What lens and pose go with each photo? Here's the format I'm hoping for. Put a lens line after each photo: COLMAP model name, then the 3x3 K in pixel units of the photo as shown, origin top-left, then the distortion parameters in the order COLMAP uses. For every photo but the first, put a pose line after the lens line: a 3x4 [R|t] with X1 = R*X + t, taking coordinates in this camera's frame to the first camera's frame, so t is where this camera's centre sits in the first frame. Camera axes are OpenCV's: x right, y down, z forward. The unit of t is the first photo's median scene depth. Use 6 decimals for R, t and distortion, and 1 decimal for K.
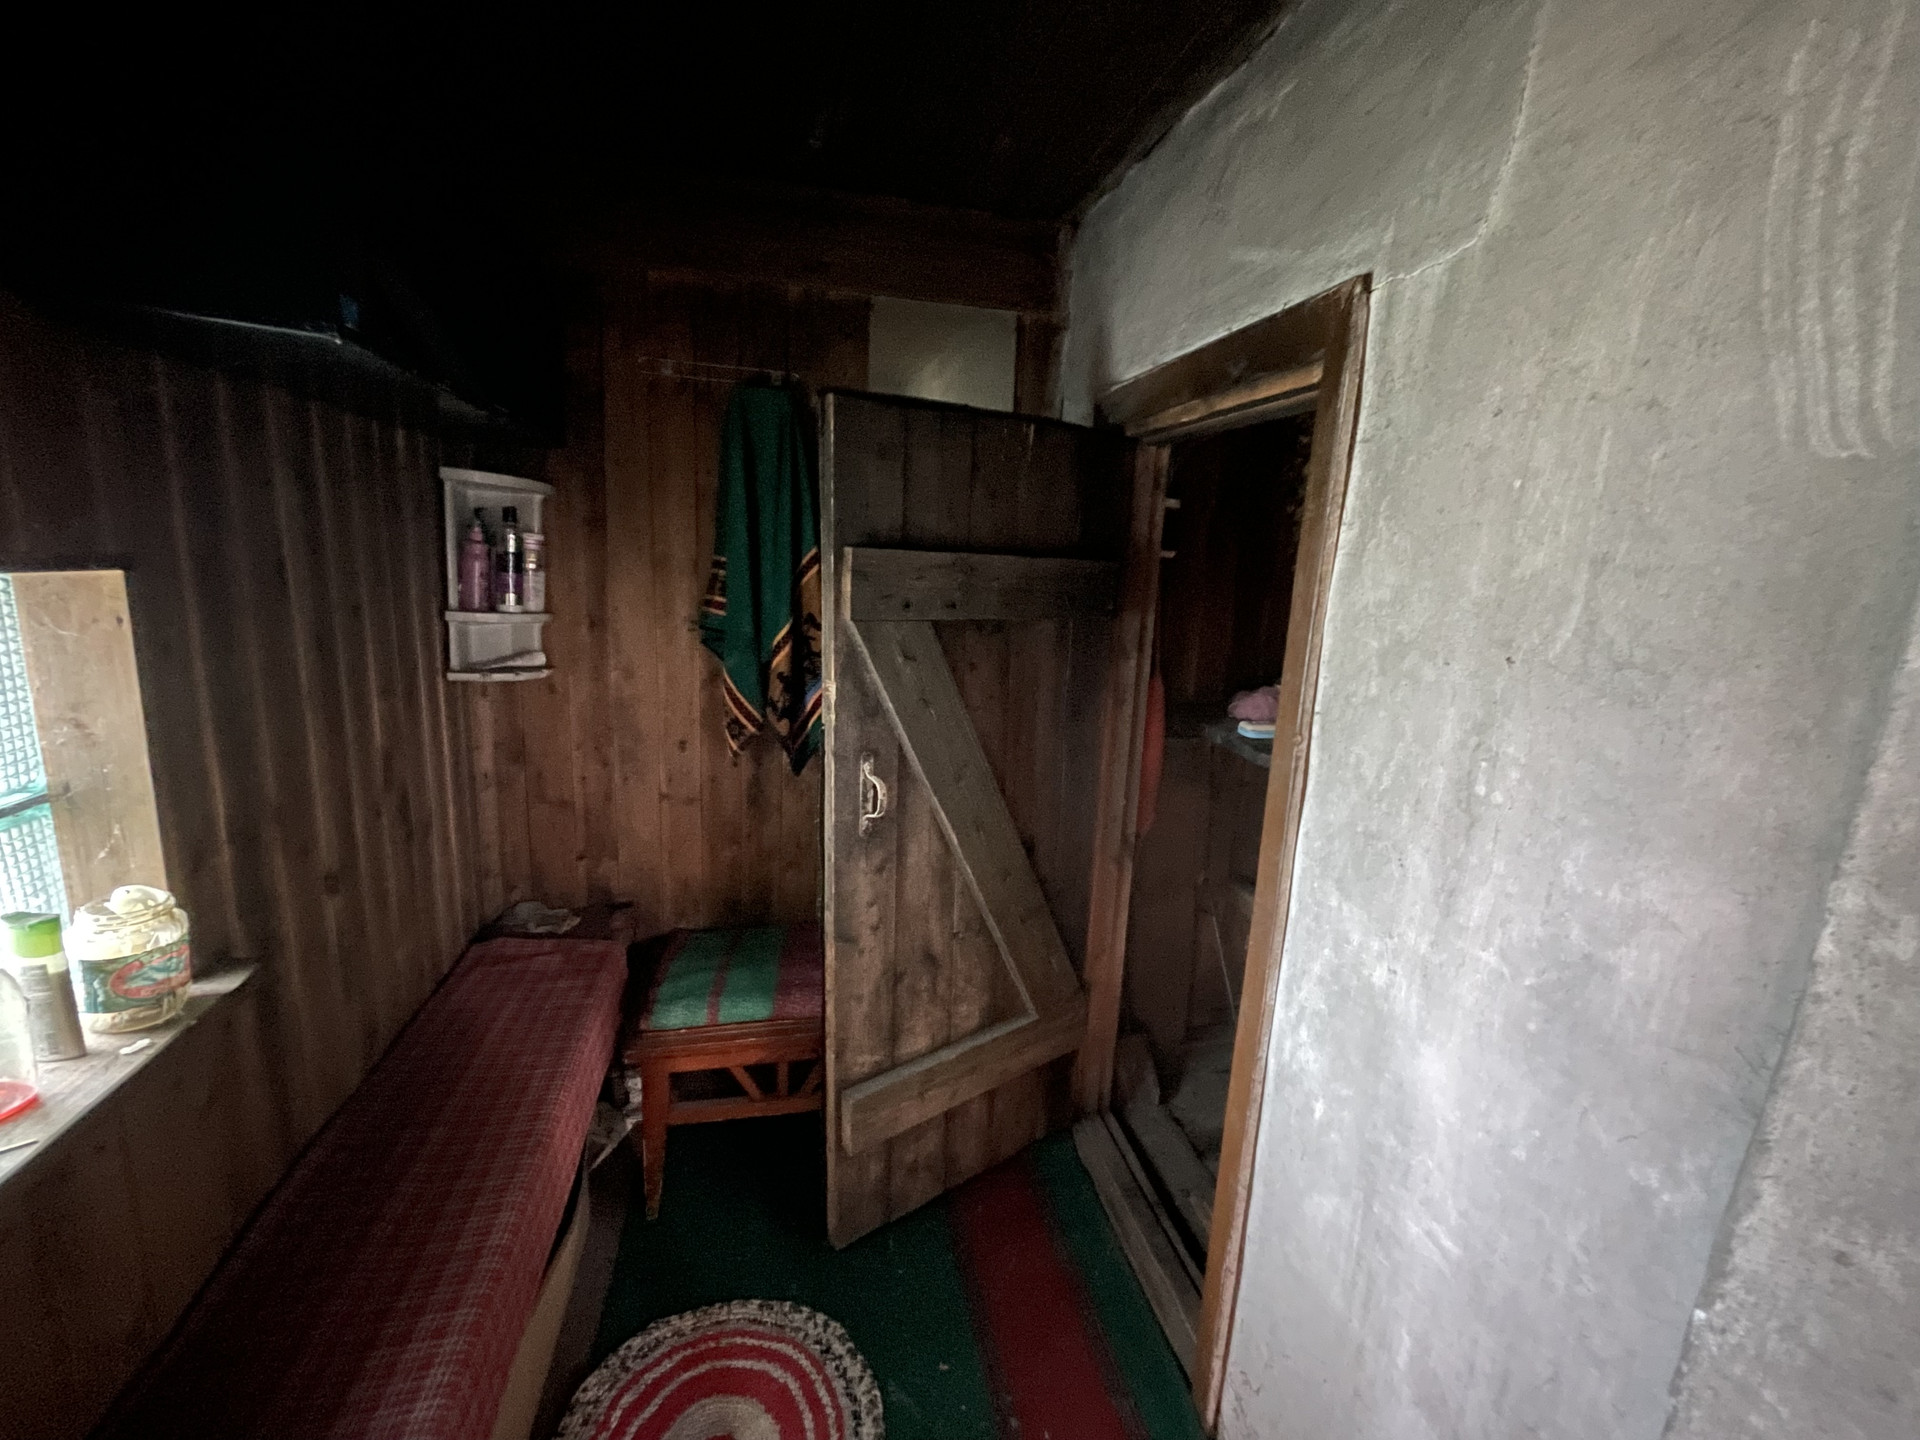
lens RADIAL K [[773.2, 0, 960.0], [0, 773.2, 720.0], [0, 0, 1]] dist [-0.008875, -0.000034]
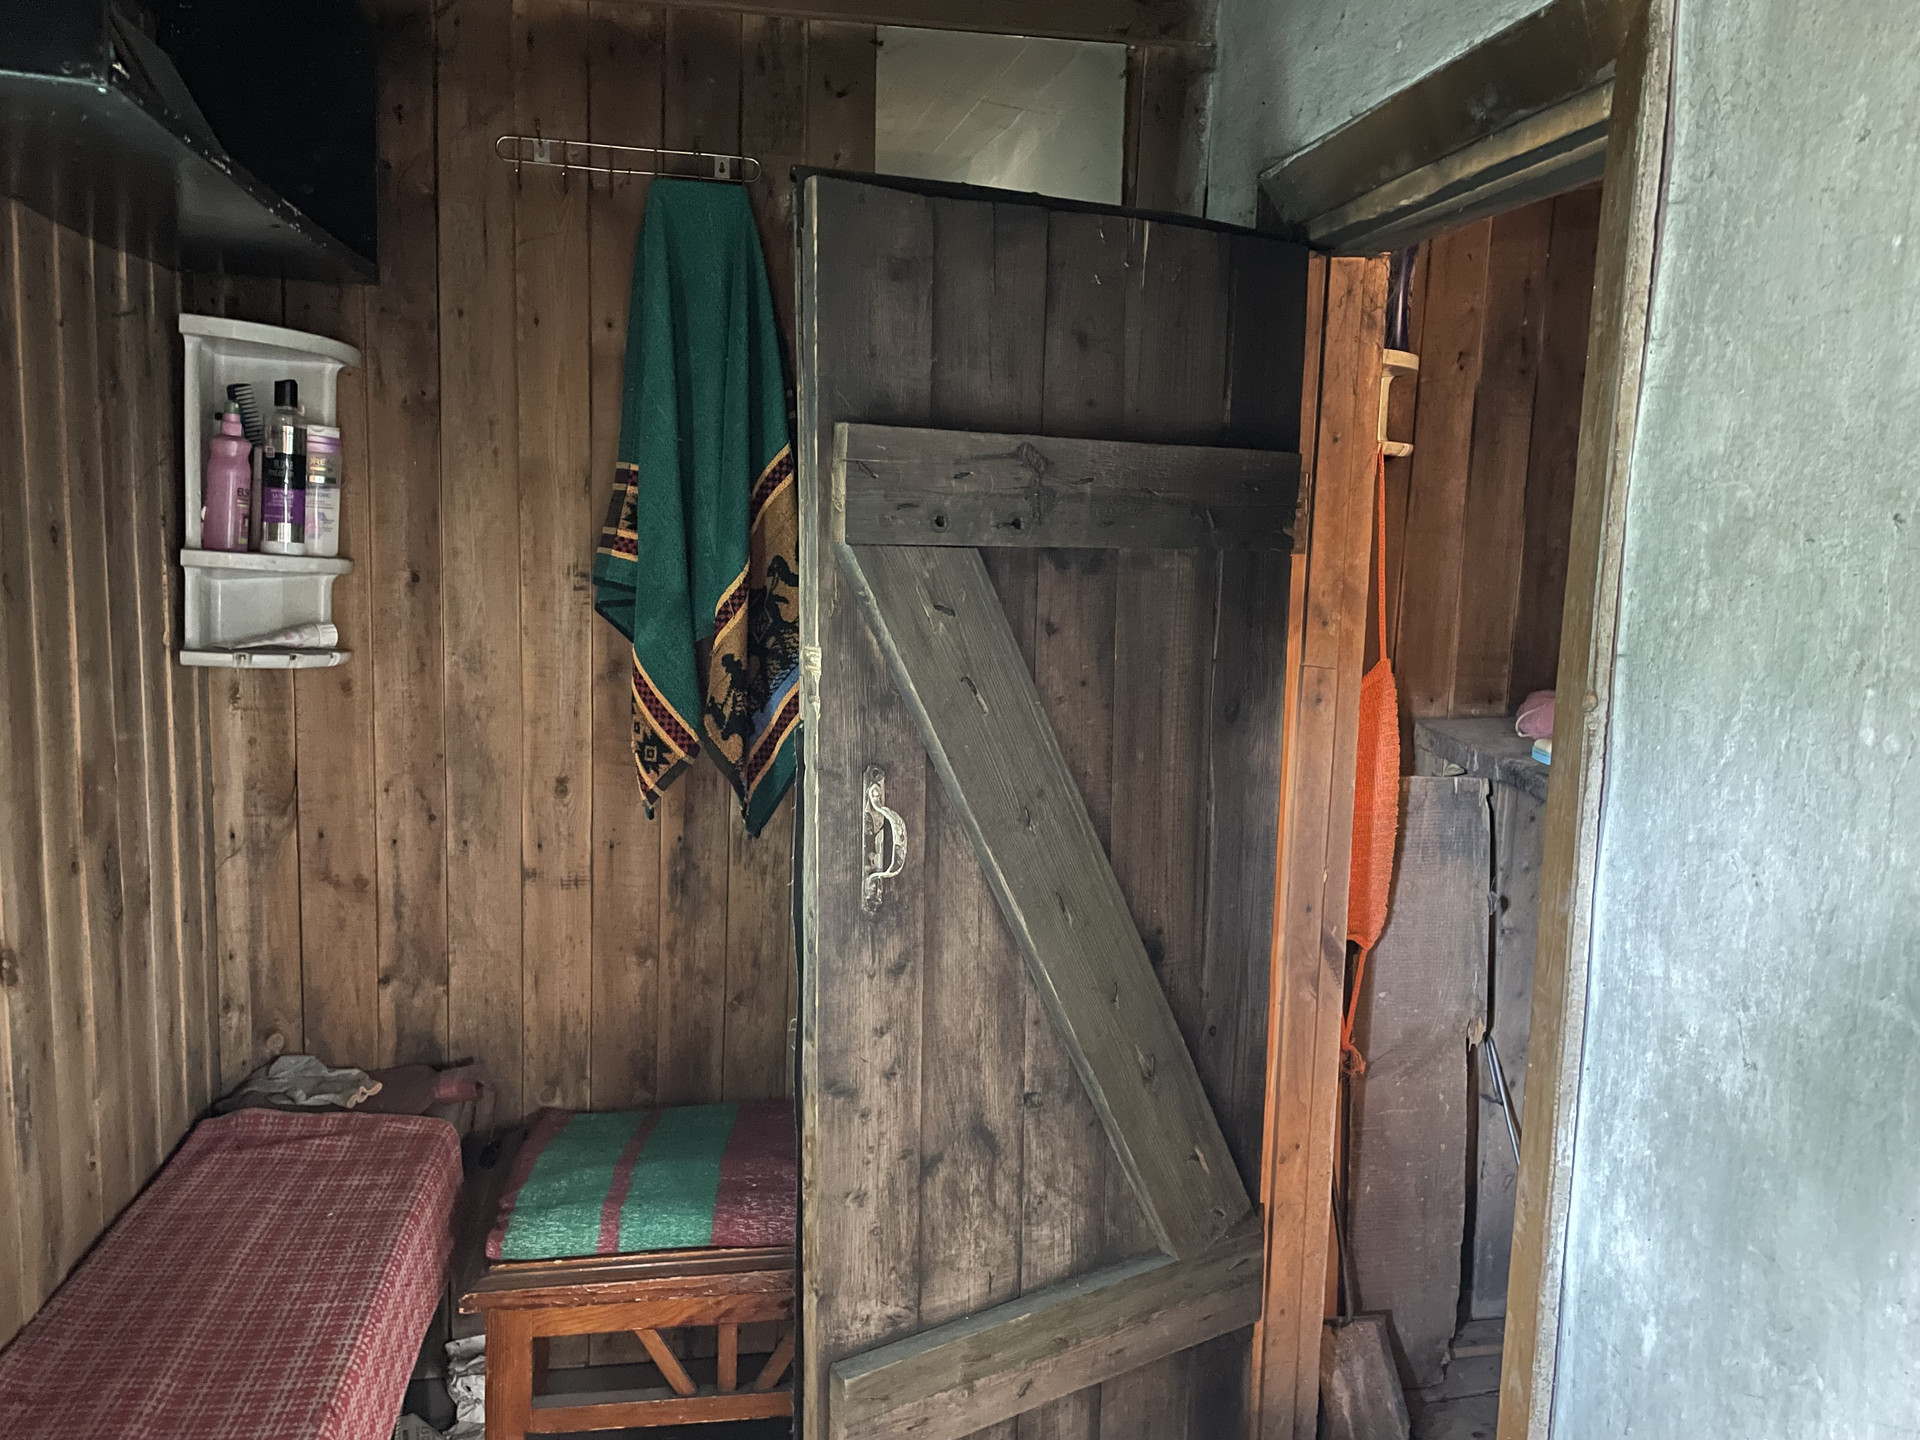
lens RADIAL K [[1421.1, 0, 962.5], [0, 1421.1, 722.7], [0, 0, 1]] dist [0.071568, -0.091877]
pose [[0.998232, -0.009197, -0.058717, 0.011618], [0.005573, 0.998086, -0.061585, 0.066789], [0.059171, 0.061149, 0.996373, -0.083952]]
